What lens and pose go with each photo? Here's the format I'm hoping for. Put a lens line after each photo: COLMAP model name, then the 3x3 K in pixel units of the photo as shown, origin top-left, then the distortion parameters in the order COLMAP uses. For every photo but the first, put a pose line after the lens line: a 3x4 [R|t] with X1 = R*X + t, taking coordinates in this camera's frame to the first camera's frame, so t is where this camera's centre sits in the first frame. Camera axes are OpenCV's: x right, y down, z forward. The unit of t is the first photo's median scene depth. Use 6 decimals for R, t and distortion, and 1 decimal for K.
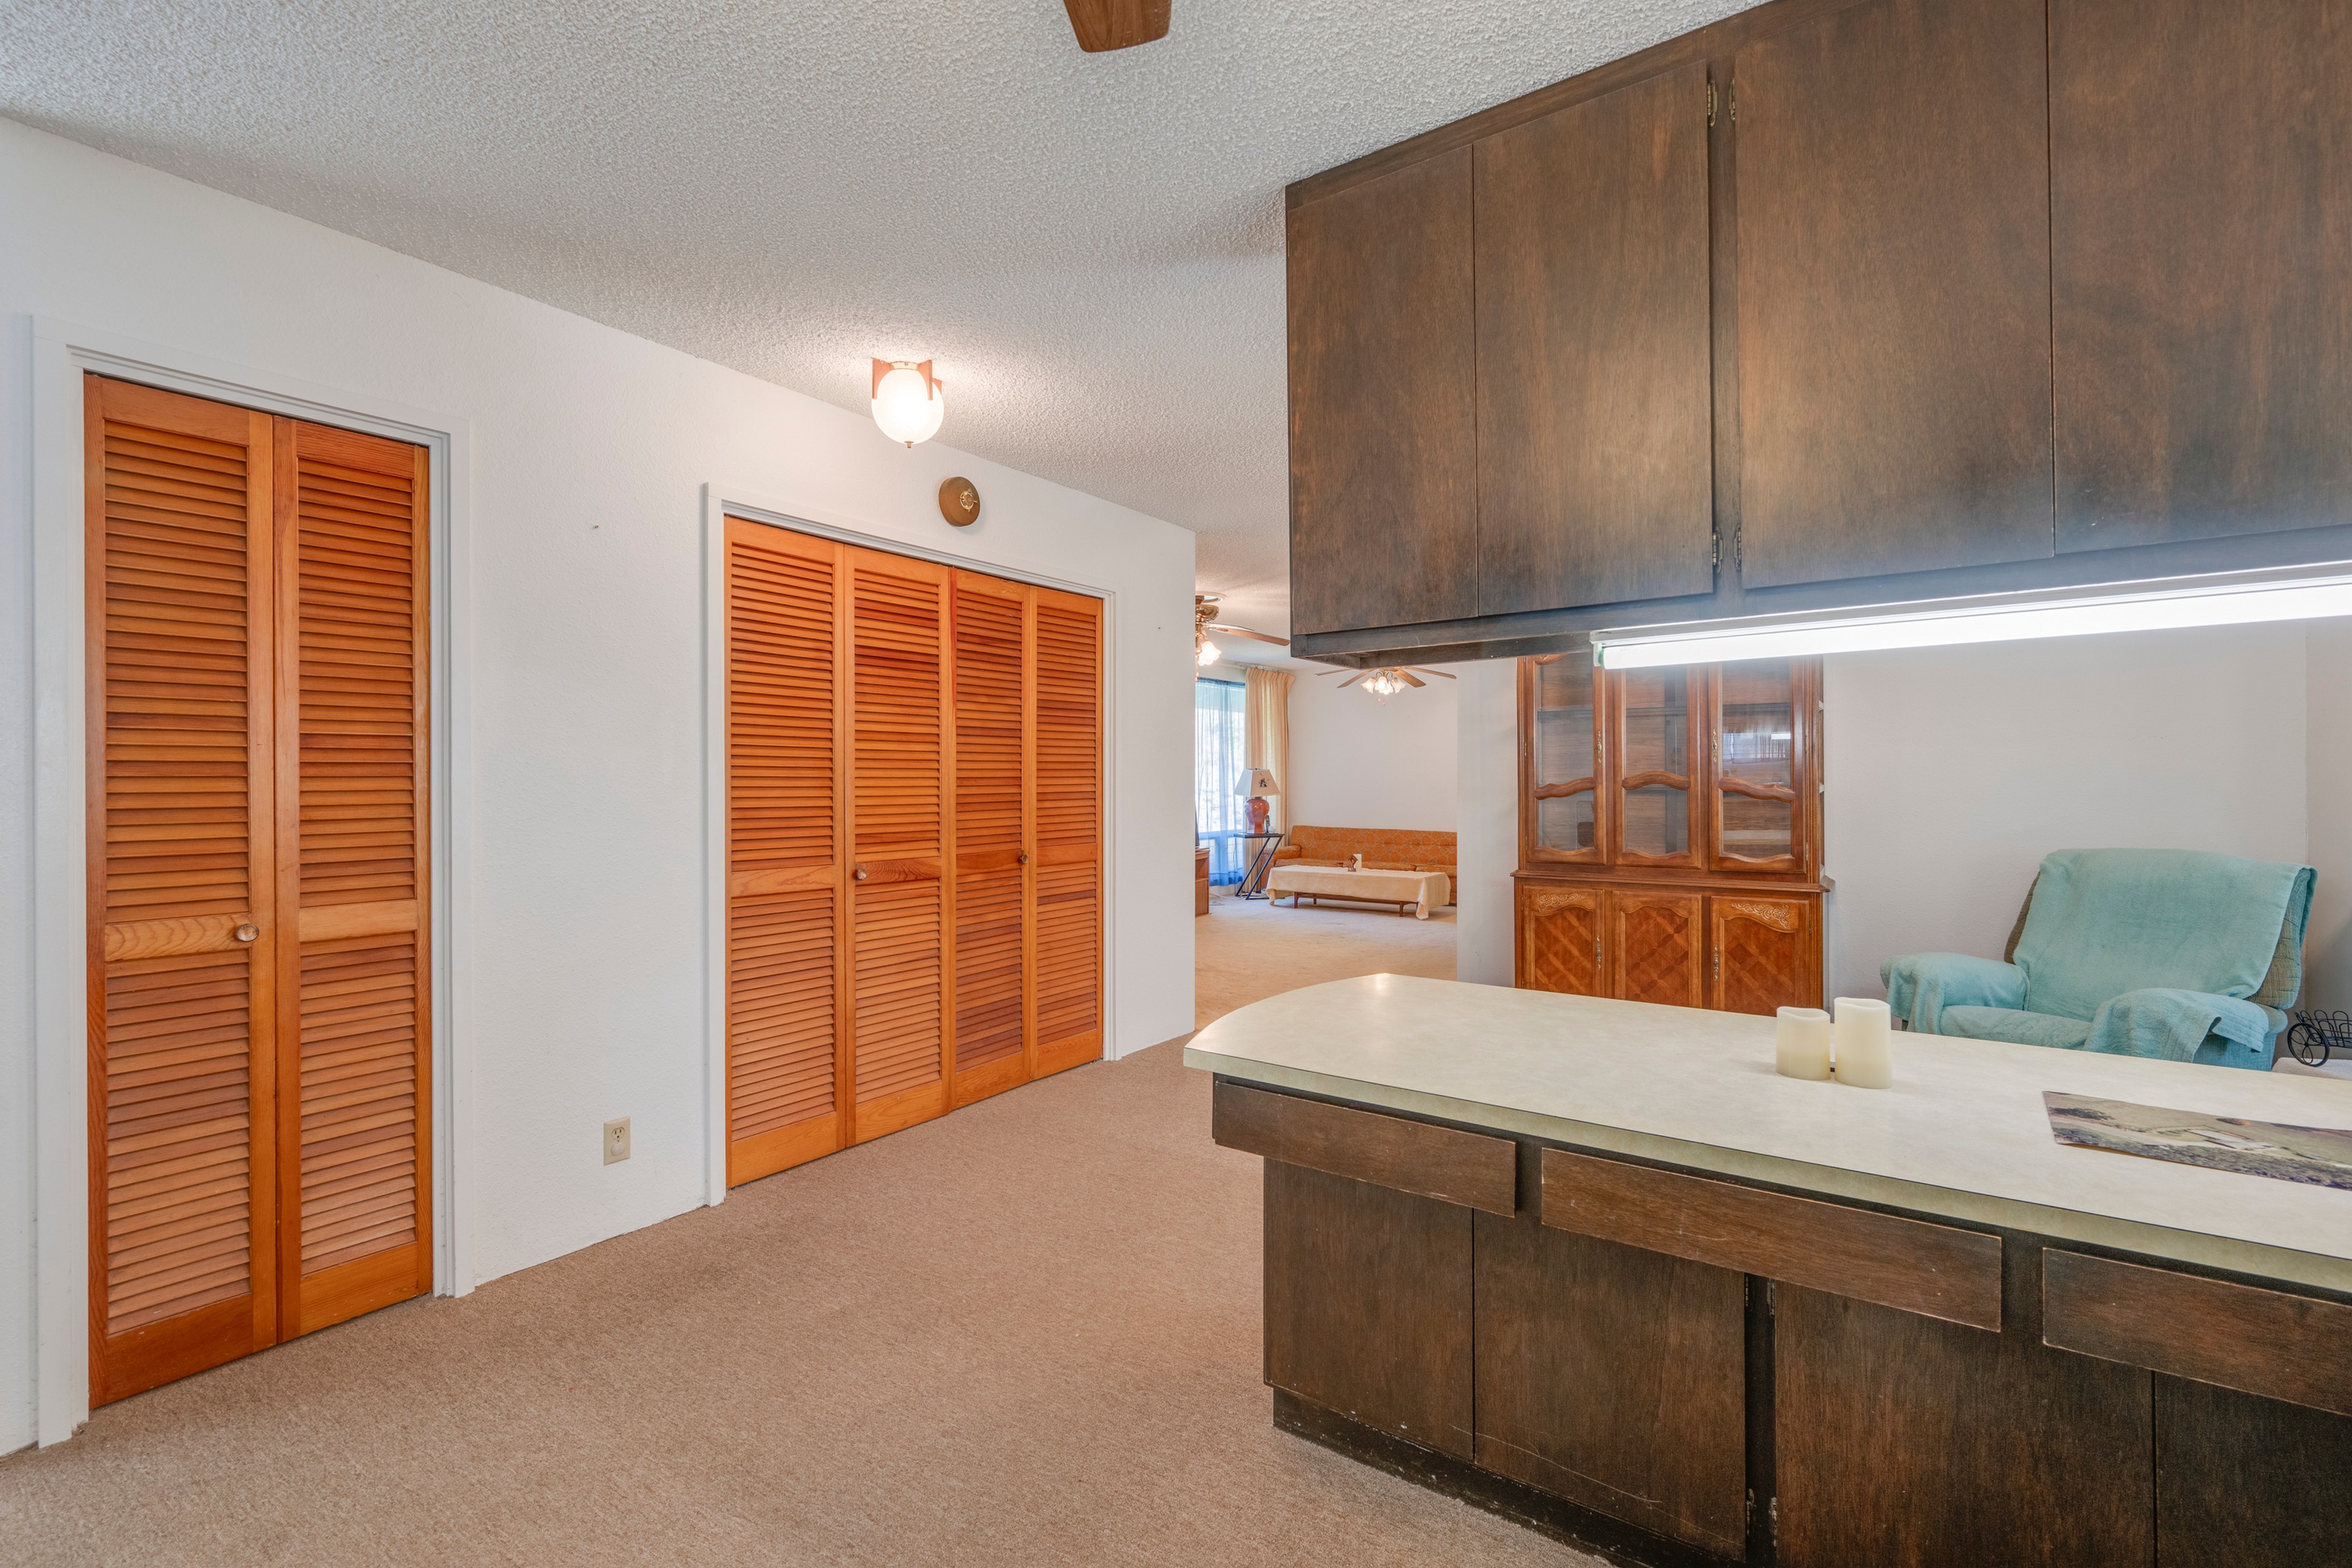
lens RADIAL K [[1057.1, 0, 1182.7], [0, 1057.1, 781.0], [0, 0, 1]] dist [0.004055, 0.001467]
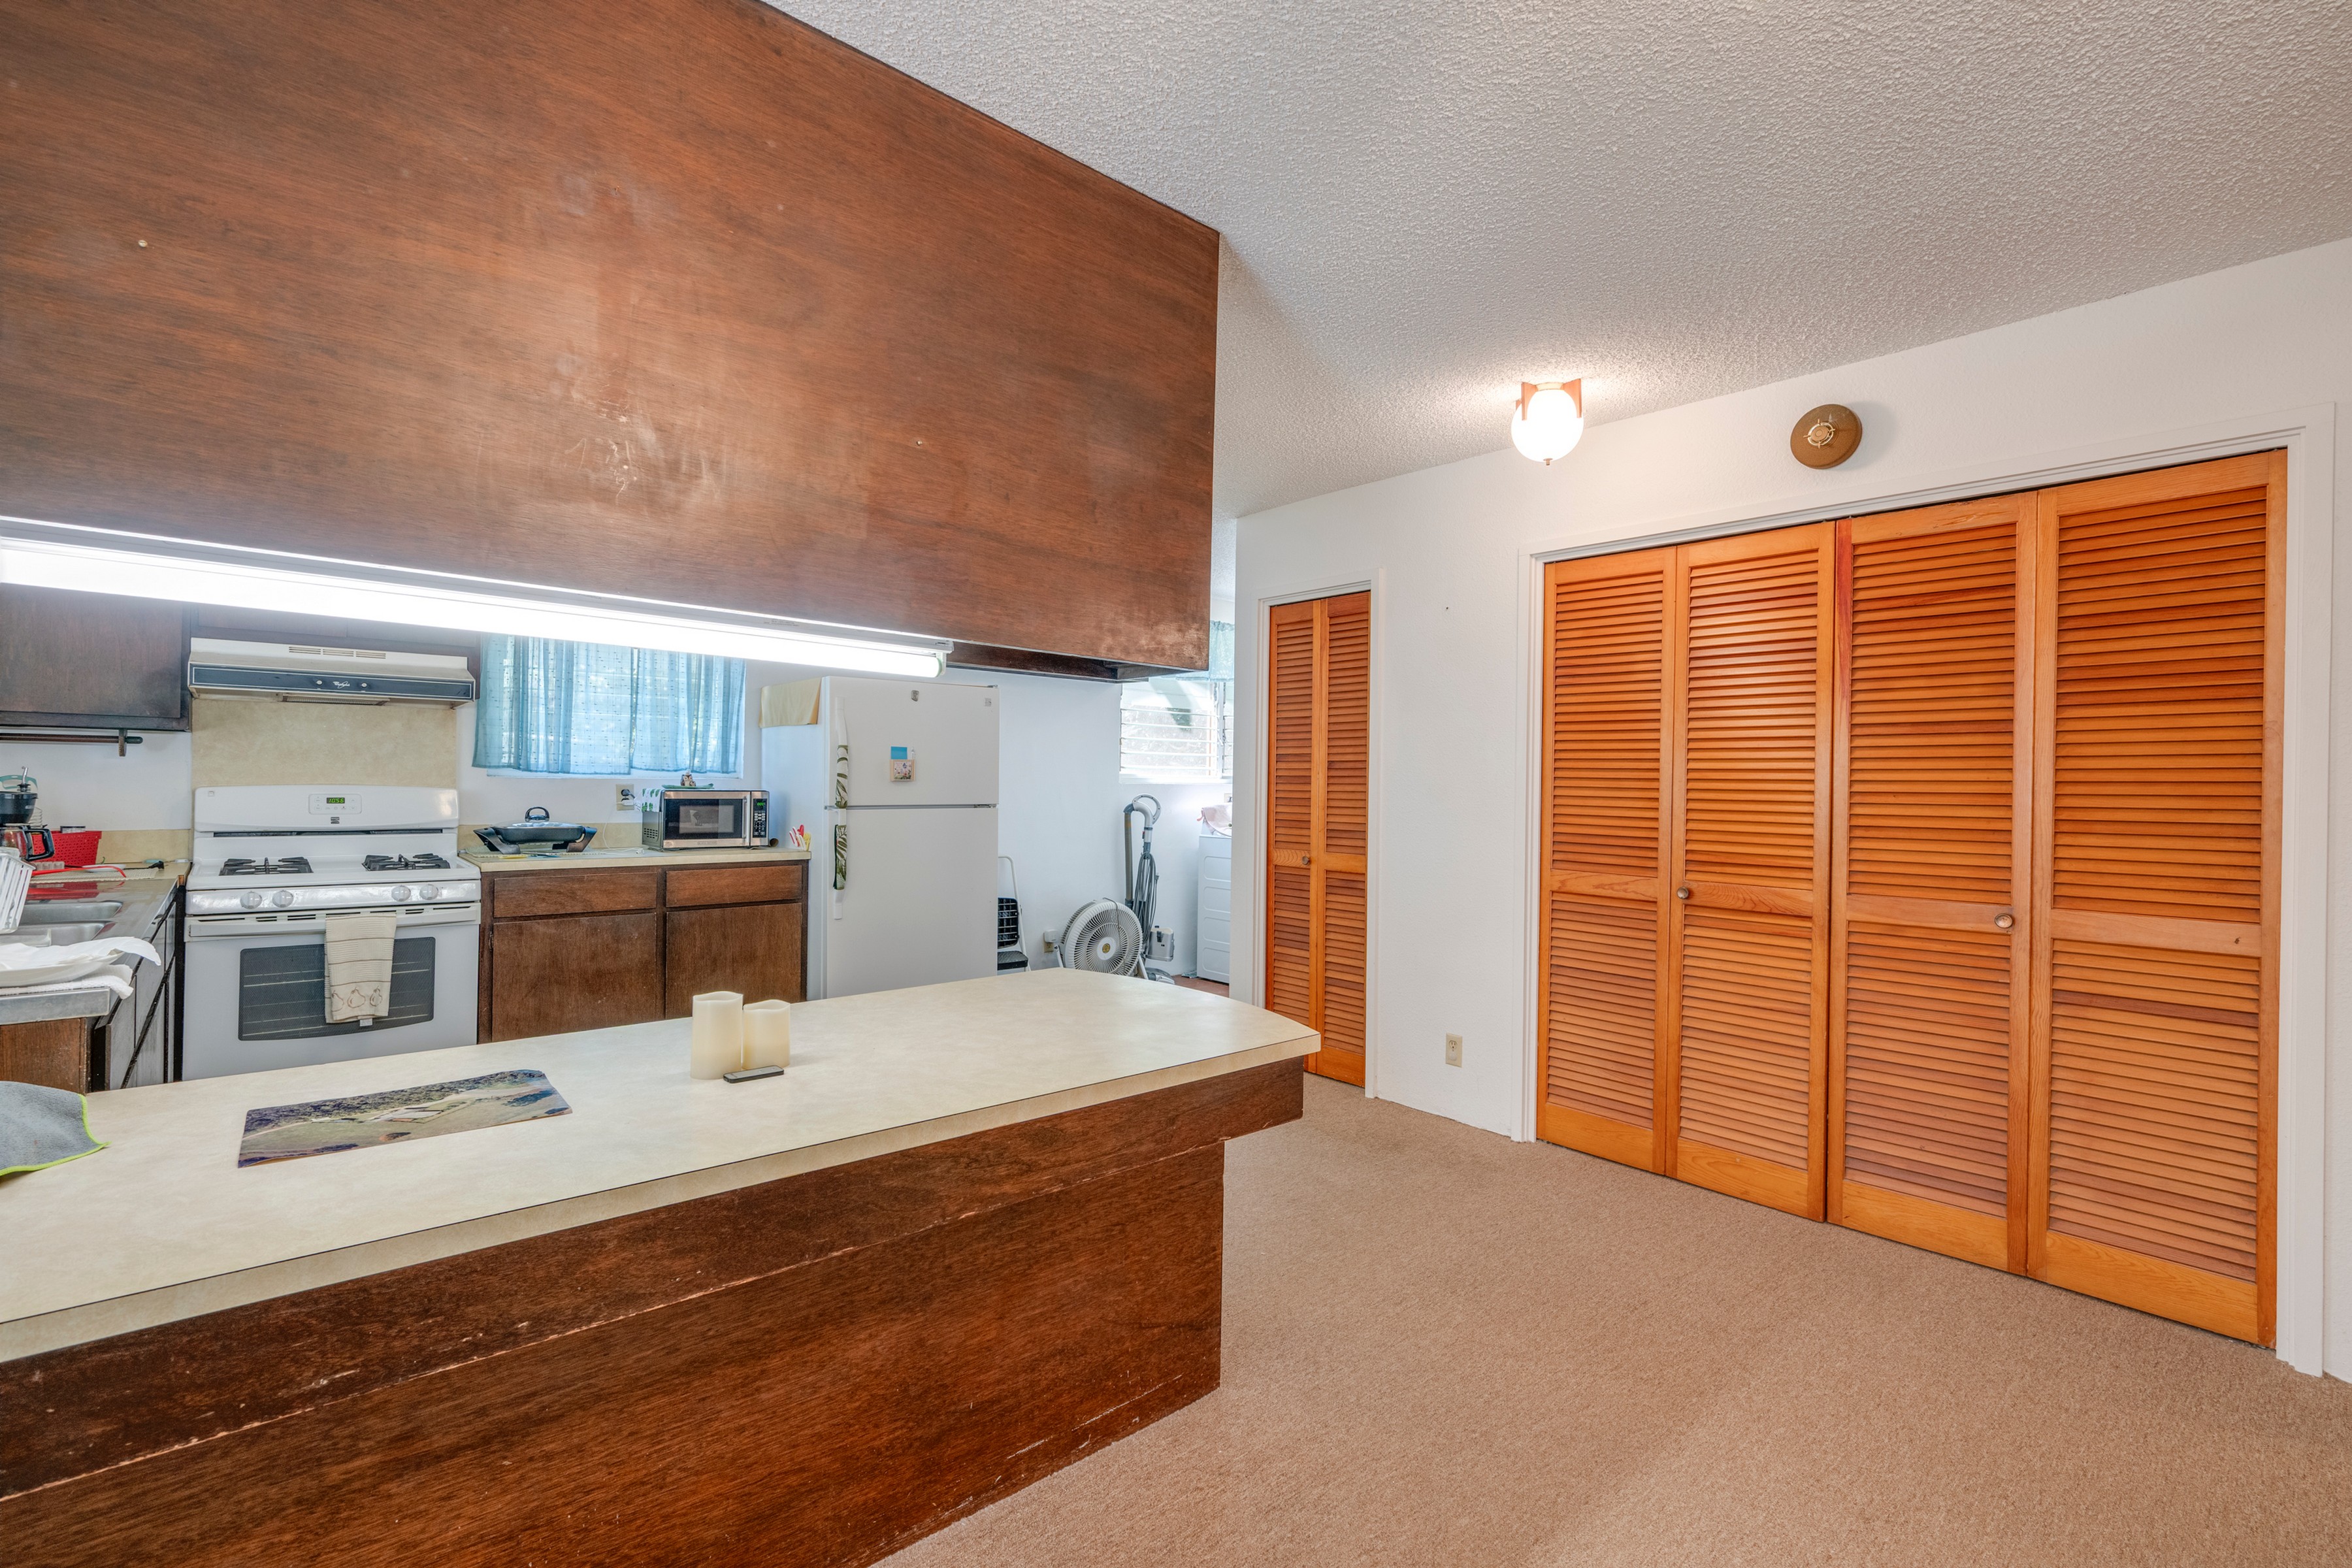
lens RADIAL K [[1057.1, 0, 1165.6], [0, 1057.1, 780.5], [0, 0, 1]] dist [0.004055, 0.001467]
pose [[-0.242415, -0.002261, -0.970170, 0.582823], [-0.016141, 0.999868, 0.001703, -0.004095], [0.970038, 0.016073, -0.242420, 0.632826]]
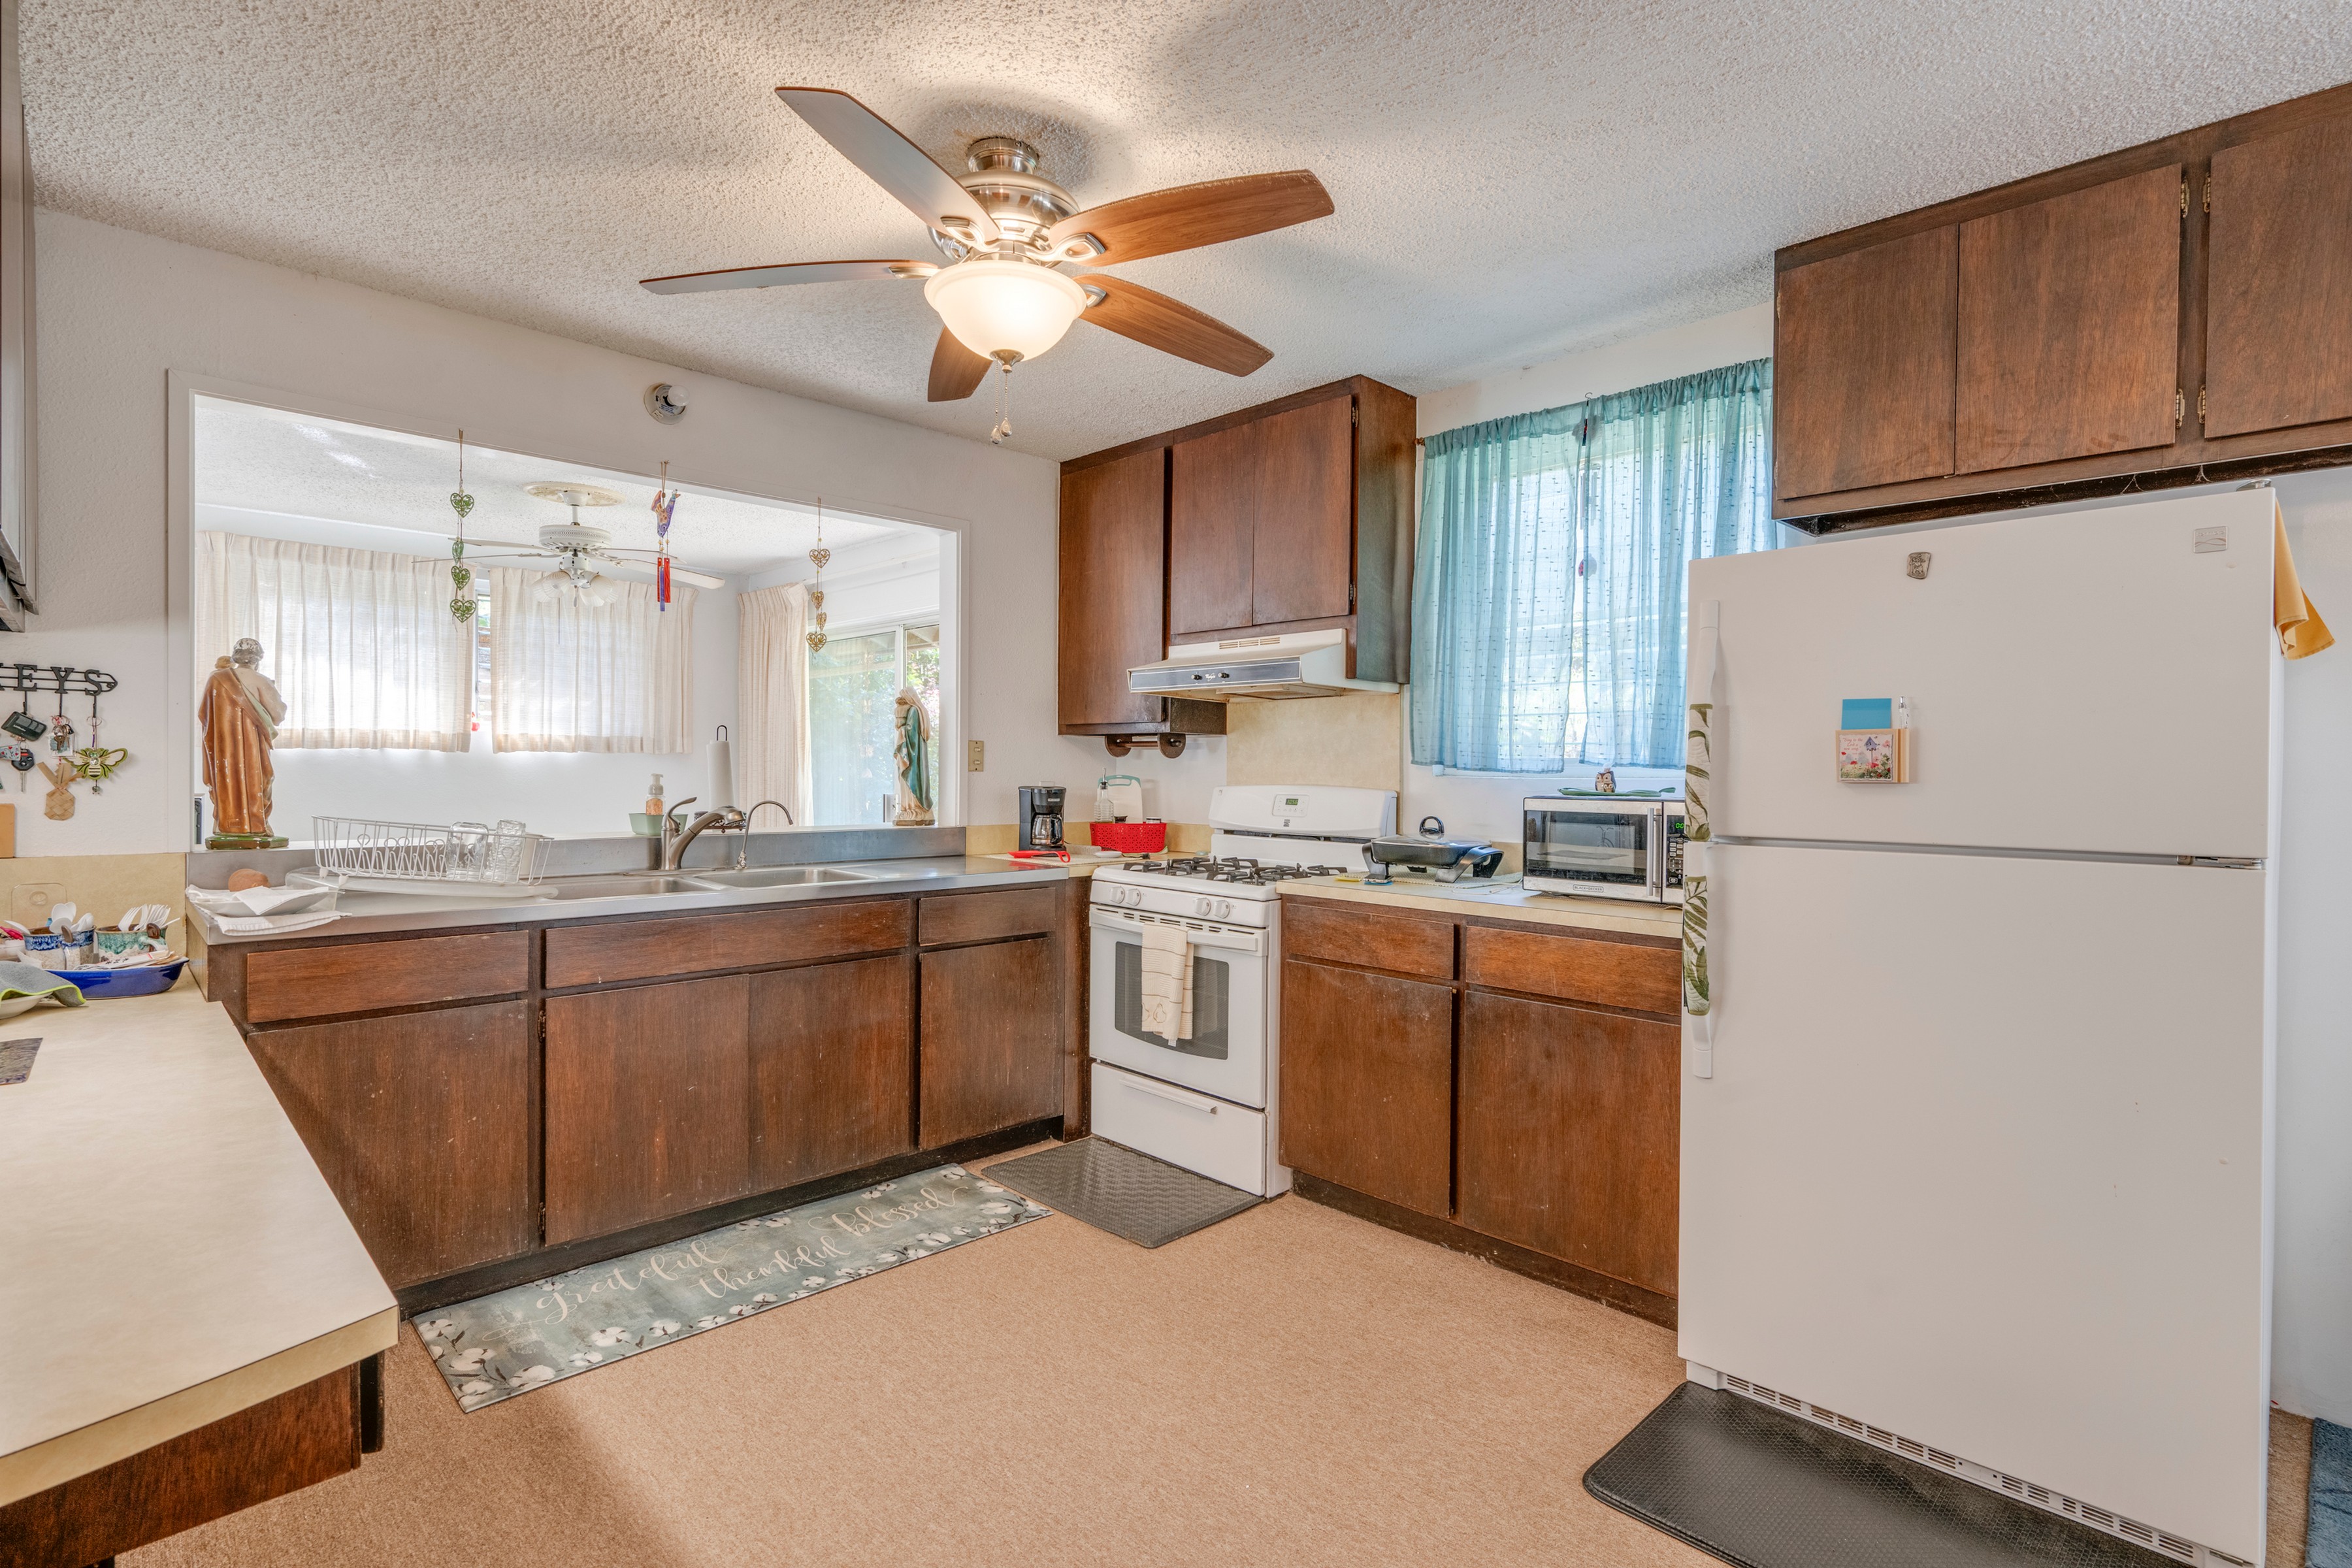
lens RADIAL K [[1131.8, 0, 1171.0], [0, 1131.8, 775.1], [0, 0, 1]] dist [0.007139, -0.000027]
pose [[-0.982087, -0.009721, 0.188176, -0.192127], [-0.008194, 0.999927, 0.008889, -0.002231], [-0.188248, 0.007188, -0.982095, 0.625816]]
